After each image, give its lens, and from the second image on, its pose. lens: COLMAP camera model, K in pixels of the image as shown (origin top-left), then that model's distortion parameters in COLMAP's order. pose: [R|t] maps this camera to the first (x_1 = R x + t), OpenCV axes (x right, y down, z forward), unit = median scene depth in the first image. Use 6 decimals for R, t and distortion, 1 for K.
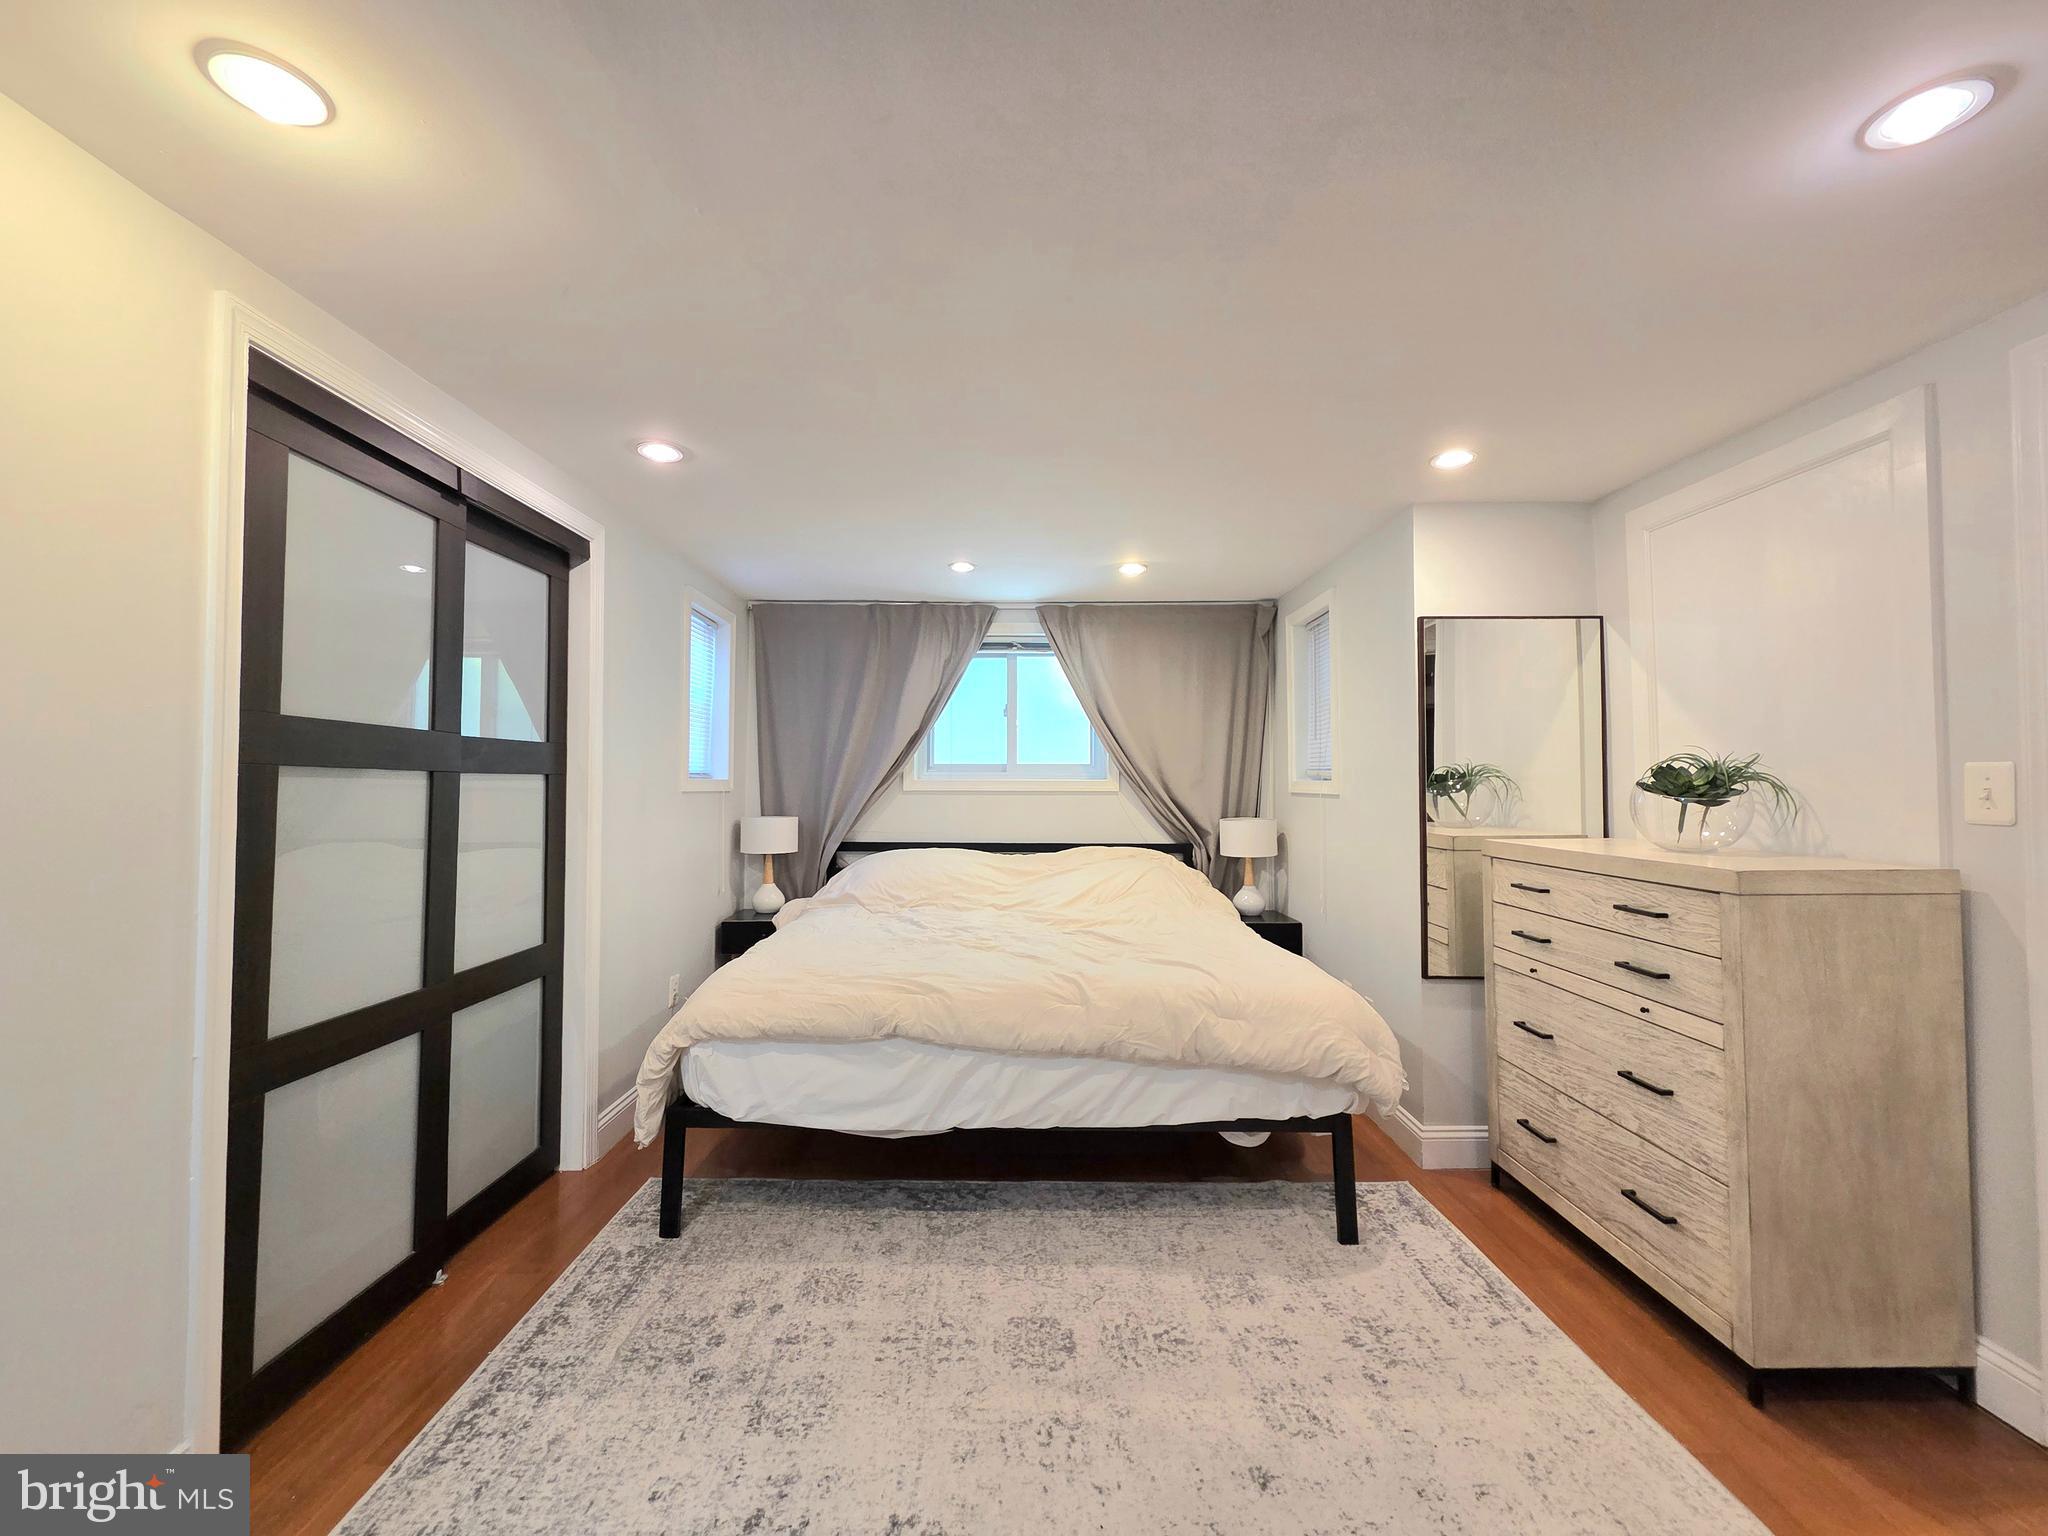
lens RADIAL K [[836.3, 0, 1012.9], [0, 836.3, 762.4], [0, 0, 1]] dist [0.005780, -0.001341]
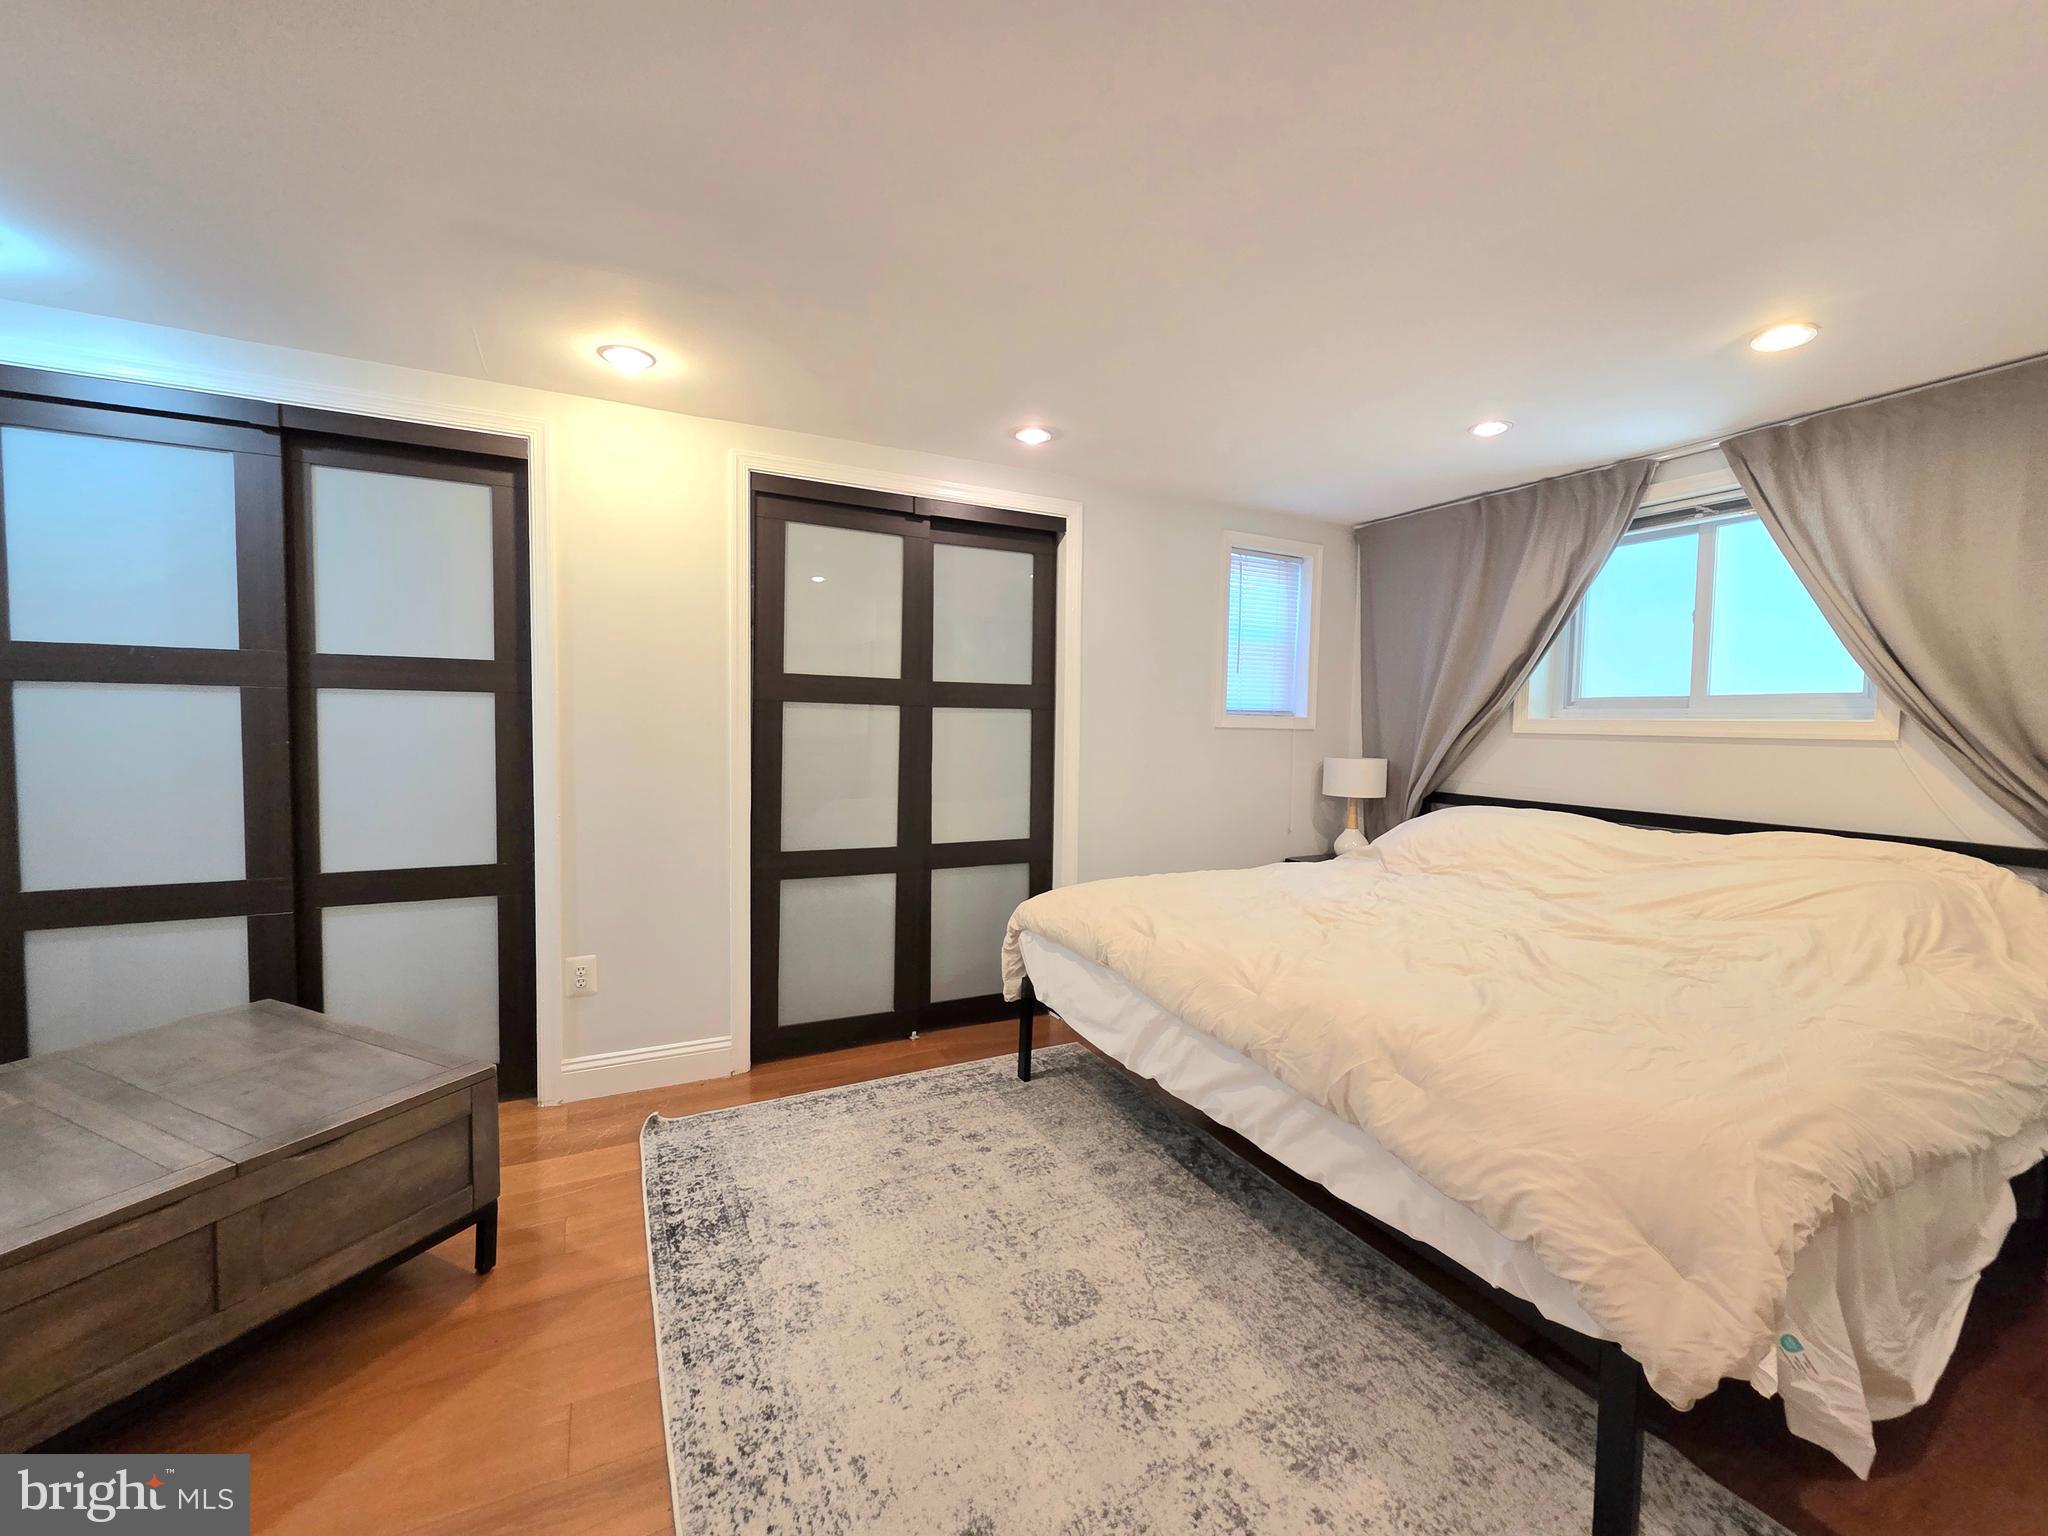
lens RADIAL K [[836.3, 0, 1019.0], [0, 836.3, 762.5], [0, 0, 1]] dist [0.005780, -0.001341]
pose [[0.456013, 0.049693, -0.888585, 0.689441], [0.006867, 0.998214, 0.059348, 0.023255], [0.889946, -0.033165, 0.454857, 0.457317]]
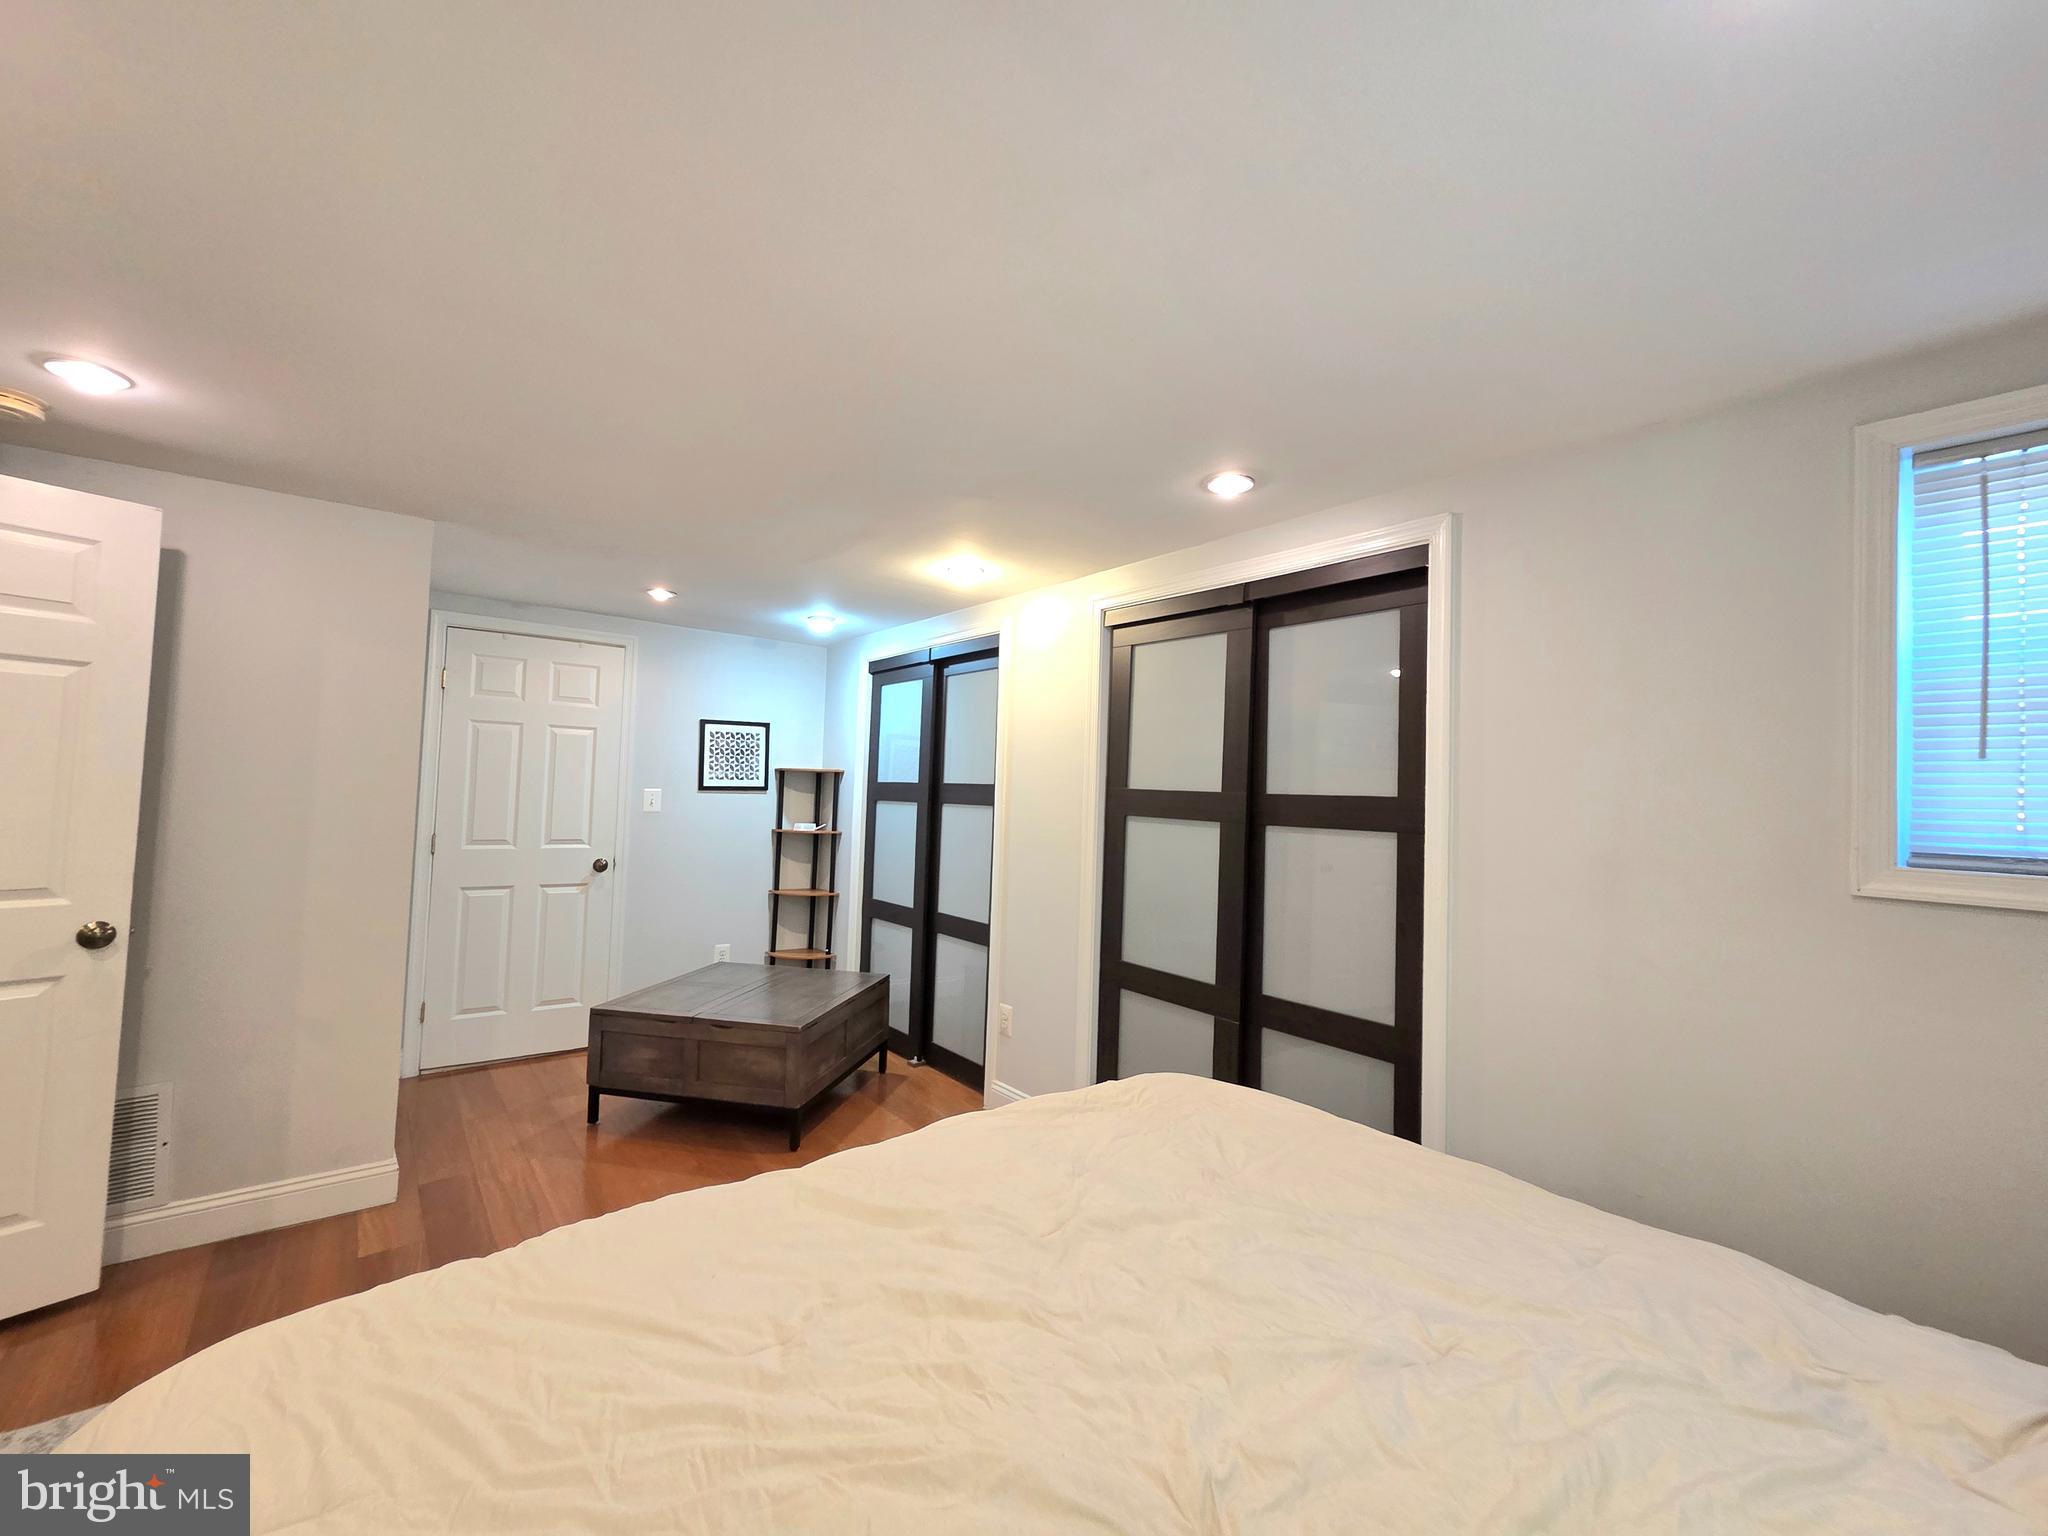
lens RADIAL K [[836.3, 0, 1008.1], [0, 836.3, 757.8], [0, 0, 1]] dist [0.005780, -0.001341]
pose [[-0.784503, -0.049163, -0.618173, 0.359691], [-0.015589, 0.998101, -0.059595, -0.006544], [0.619929, -0.037116, -0.783780, 1.674668]]
